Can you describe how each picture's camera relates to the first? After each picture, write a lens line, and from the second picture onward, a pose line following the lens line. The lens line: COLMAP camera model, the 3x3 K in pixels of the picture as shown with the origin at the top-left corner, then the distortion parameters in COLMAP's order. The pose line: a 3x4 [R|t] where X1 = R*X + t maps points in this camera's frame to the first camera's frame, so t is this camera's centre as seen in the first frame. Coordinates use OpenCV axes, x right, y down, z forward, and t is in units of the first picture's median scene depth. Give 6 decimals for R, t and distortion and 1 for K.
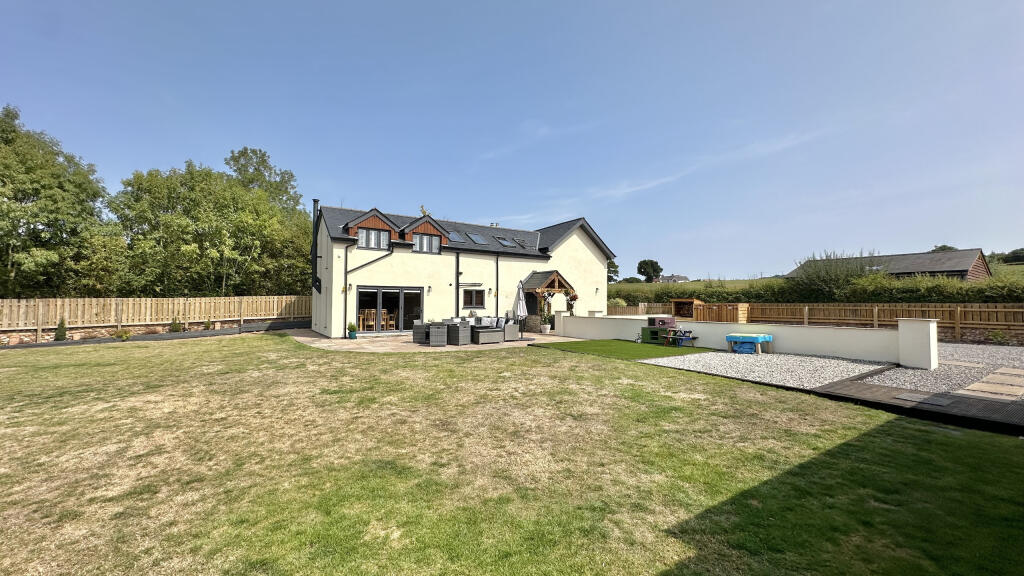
lens RADIAL K [[407.2, 0, 515.4], [0, 407.2, 288.7], [0, 0, 1]] dist [-0.003135, -0.000137]
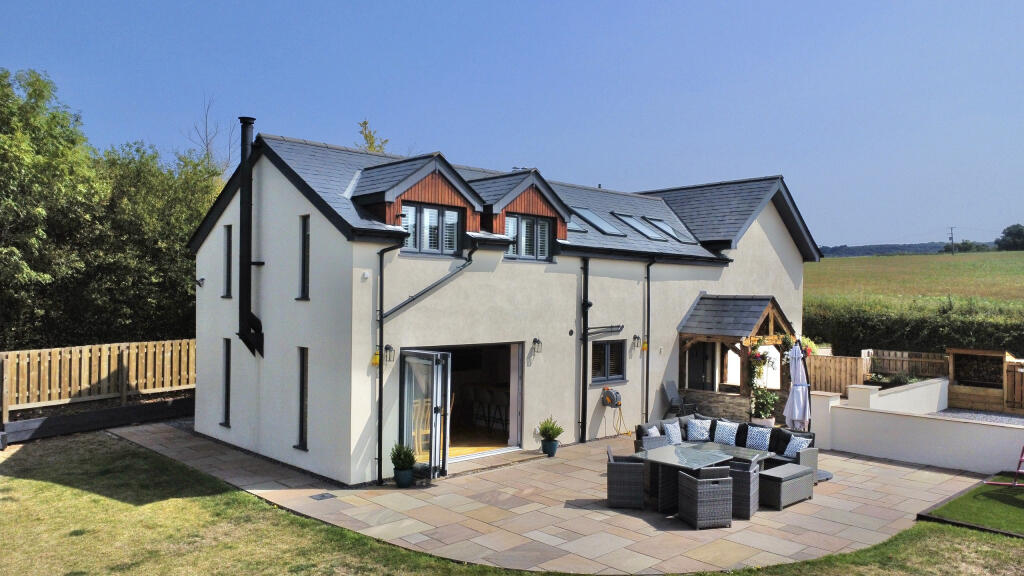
lens RADIAL K [[765.0, 0, 511.1], [0, 765.0, 289.4], [0, 0, 1]] dist [0.005406, 0.002006]
pose [[0.981952, 0.010629, 0.188832, -0.372526], [-0.016808, 0.999373, 0.031151, -0.078790], [-0.188382, -0.033762, 0.981515, 0.211125]]
